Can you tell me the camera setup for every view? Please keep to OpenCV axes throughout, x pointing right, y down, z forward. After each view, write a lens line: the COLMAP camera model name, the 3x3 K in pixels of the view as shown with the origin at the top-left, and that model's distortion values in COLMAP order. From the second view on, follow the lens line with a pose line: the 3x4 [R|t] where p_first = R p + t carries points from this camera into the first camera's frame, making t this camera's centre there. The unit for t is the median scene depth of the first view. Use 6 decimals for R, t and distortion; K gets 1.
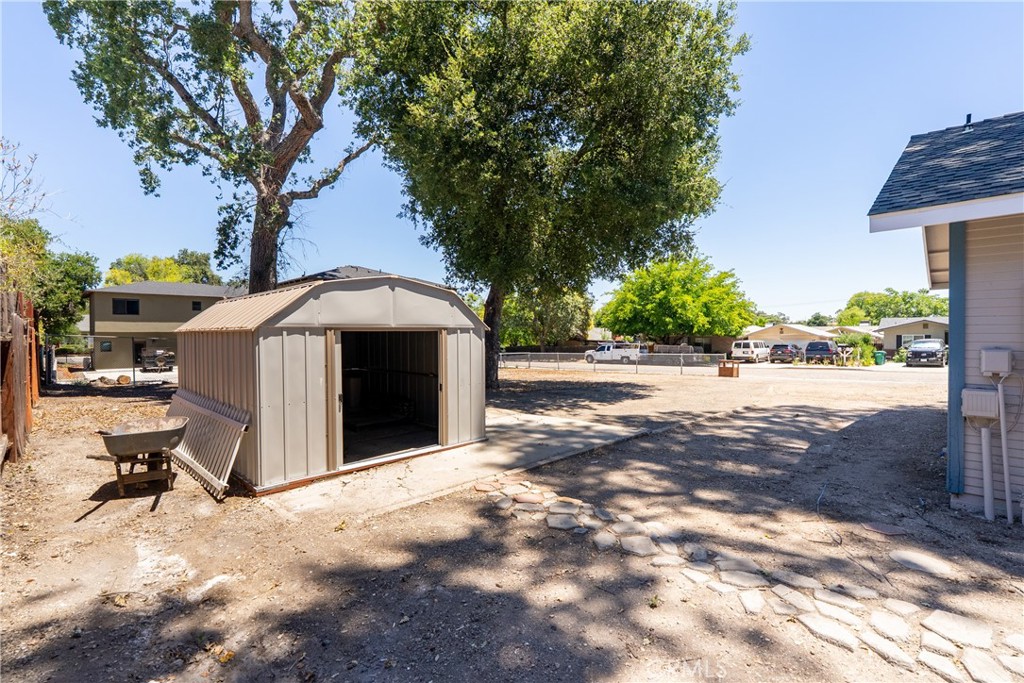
lens RADIAL K [[458.4, 0, 508.0], [0, 458.4, 340.9], [0, 0, 1]] dist [-0.006277, -0.000159]
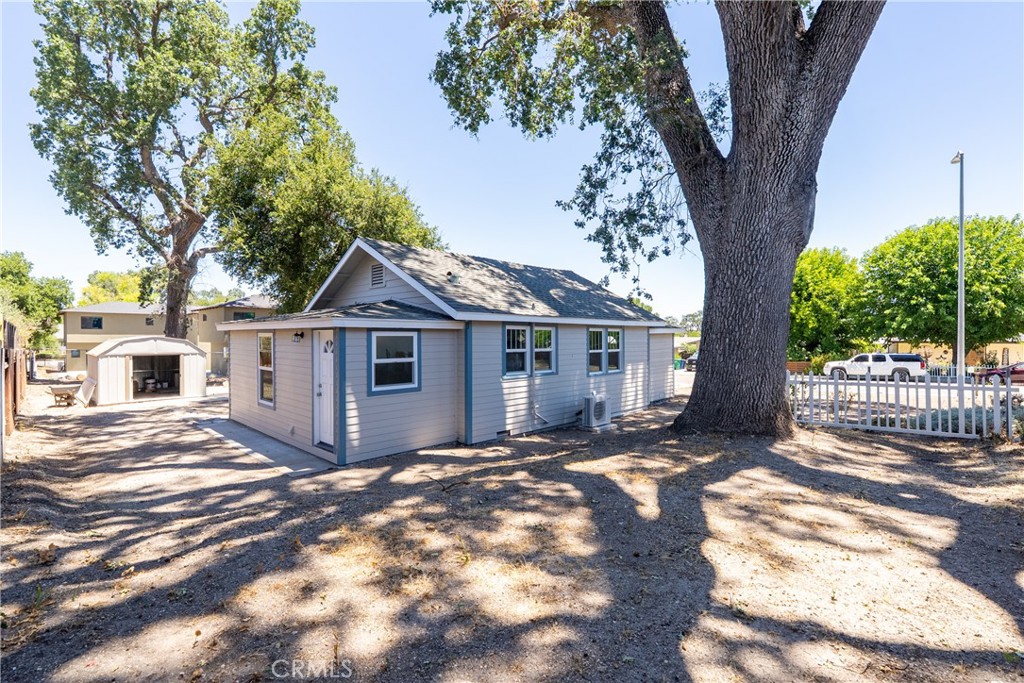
lens RADIAL K [[458.4, 0, 508.0], [0, 458.4, 340.9], [0, 0, 1]] dist [-0.006277, -0.000159]
pose [[0.999747, 0.003634, 0.022193, 0.552681], [-0.003429, 0.999951, -0.009256, -0.027466], [-0.022225, 0.009177, 0.999711, -0.559688]]
